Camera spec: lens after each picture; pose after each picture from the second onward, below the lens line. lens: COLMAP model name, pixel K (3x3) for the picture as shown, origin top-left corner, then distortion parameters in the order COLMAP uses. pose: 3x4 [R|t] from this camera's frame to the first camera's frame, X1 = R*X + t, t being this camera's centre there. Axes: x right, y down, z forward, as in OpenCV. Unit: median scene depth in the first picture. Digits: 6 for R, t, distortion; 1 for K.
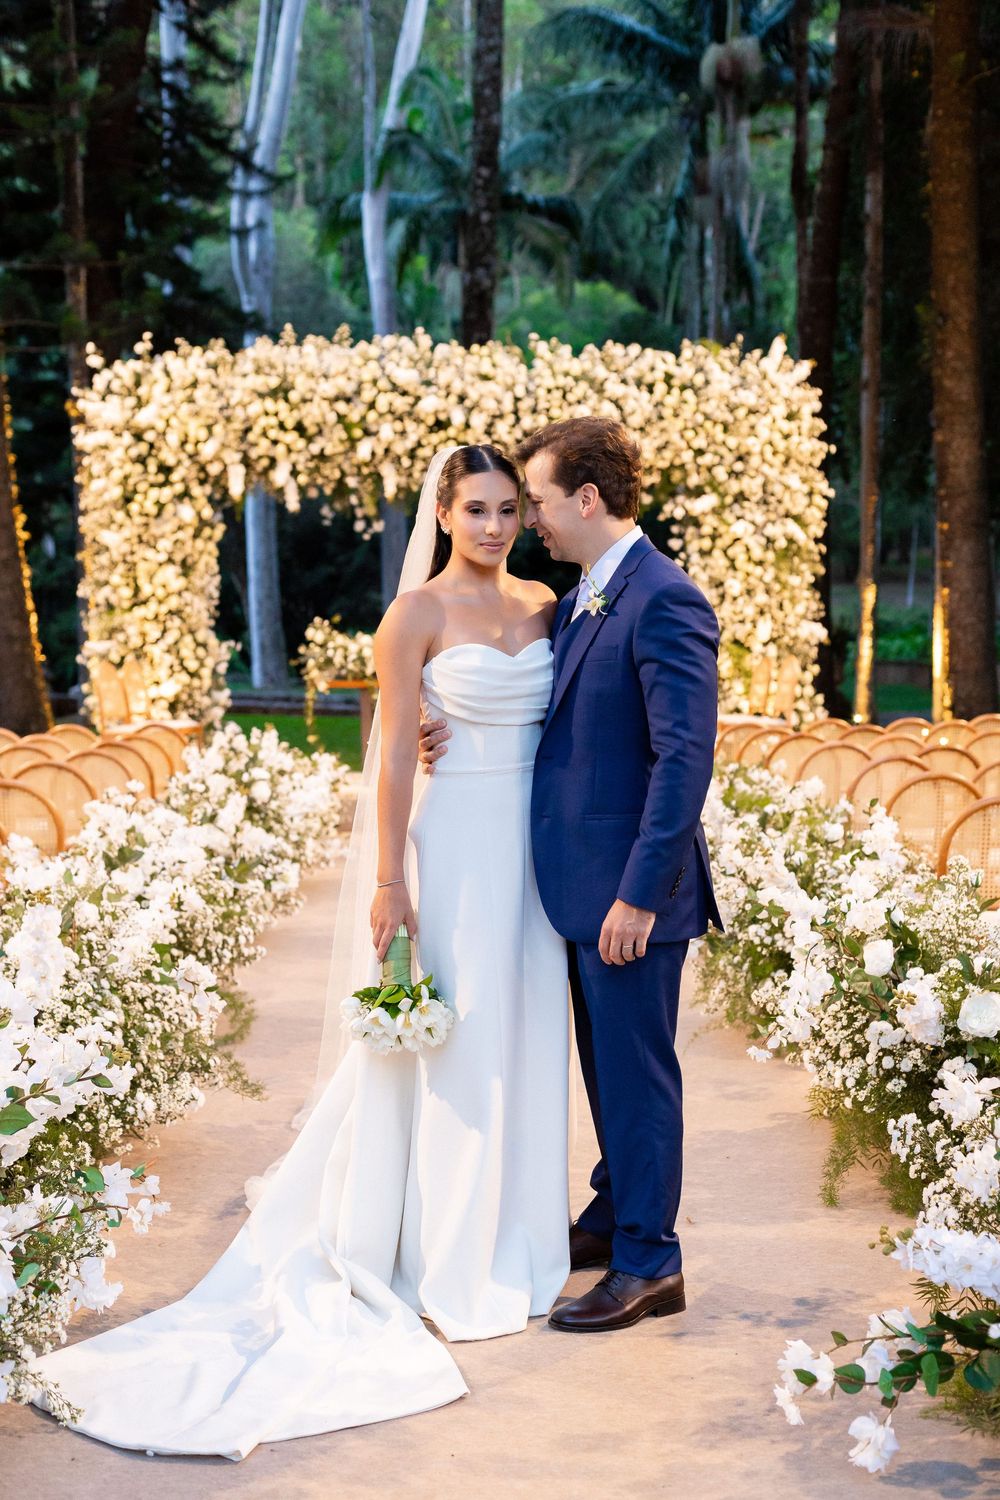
lens RADIAL K [[2046.2, 0, 500.0], [0, 2046.2, 750.0], [0, 0, 1]] dist [-0.014510, -0.023650]
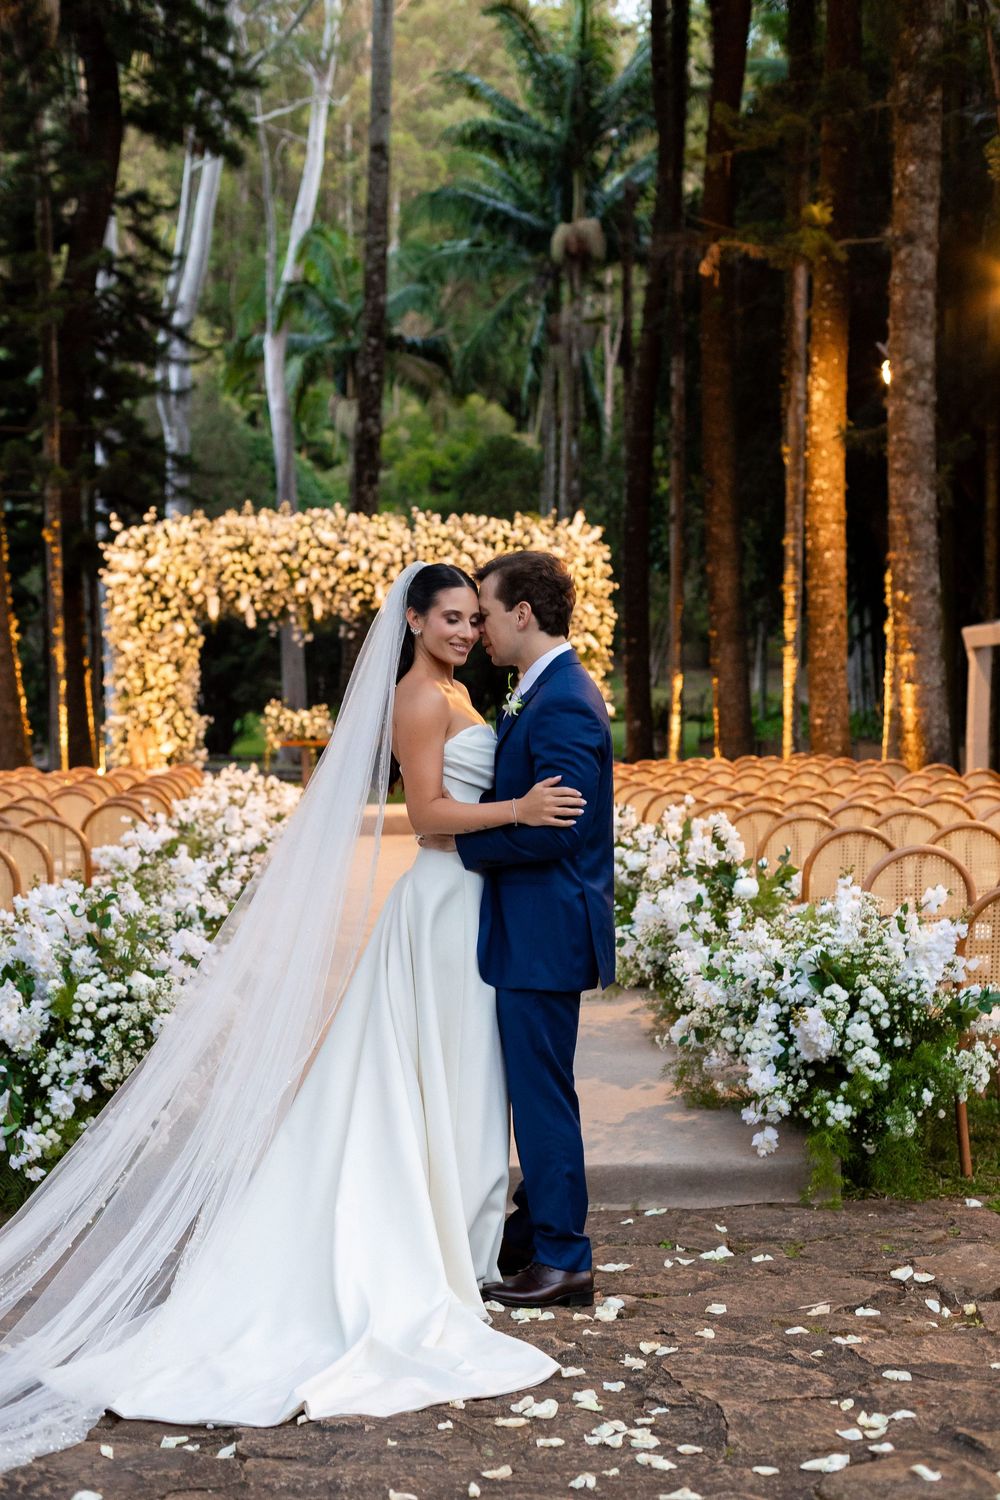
lens RADIAL K [[2044.6, 0, 500.0], [0, 2044.6, 750.0], [0, 0, 1]] dist [-0.015627, 0.009471]
pose [[0.998242, -0.002366, 0.059224, -0.010192], [0.004793, 0.999153, -0.040869, 0.032294], [-0.059077, 0.041081, 0.997408, -0.475991]]
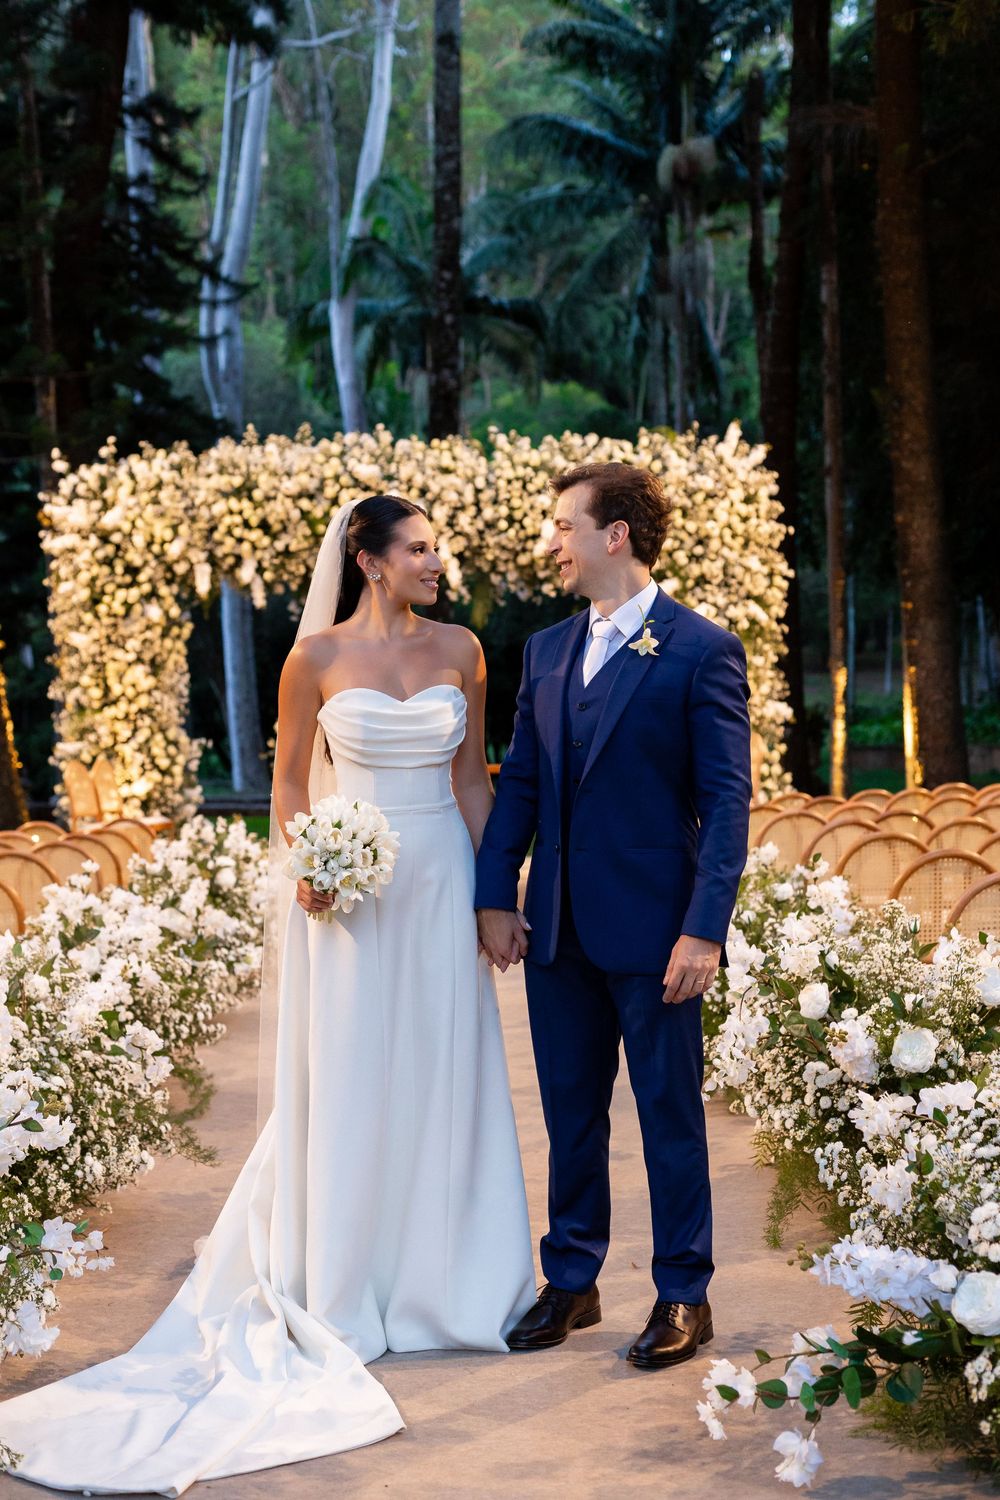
lens RADIAL K [[2046.2, 0, 500.0], [0, 2046.2, 750.0], [0, 0, 1]] dist [-0.014510, -0.023650]
pose [[0.999486, -0.031142, 0.007550, 0.007571], [0.031475, 0.998303, -0.048999, 0.006633], [-0.006012, 0.049211, 0.998770, -0.006105]]
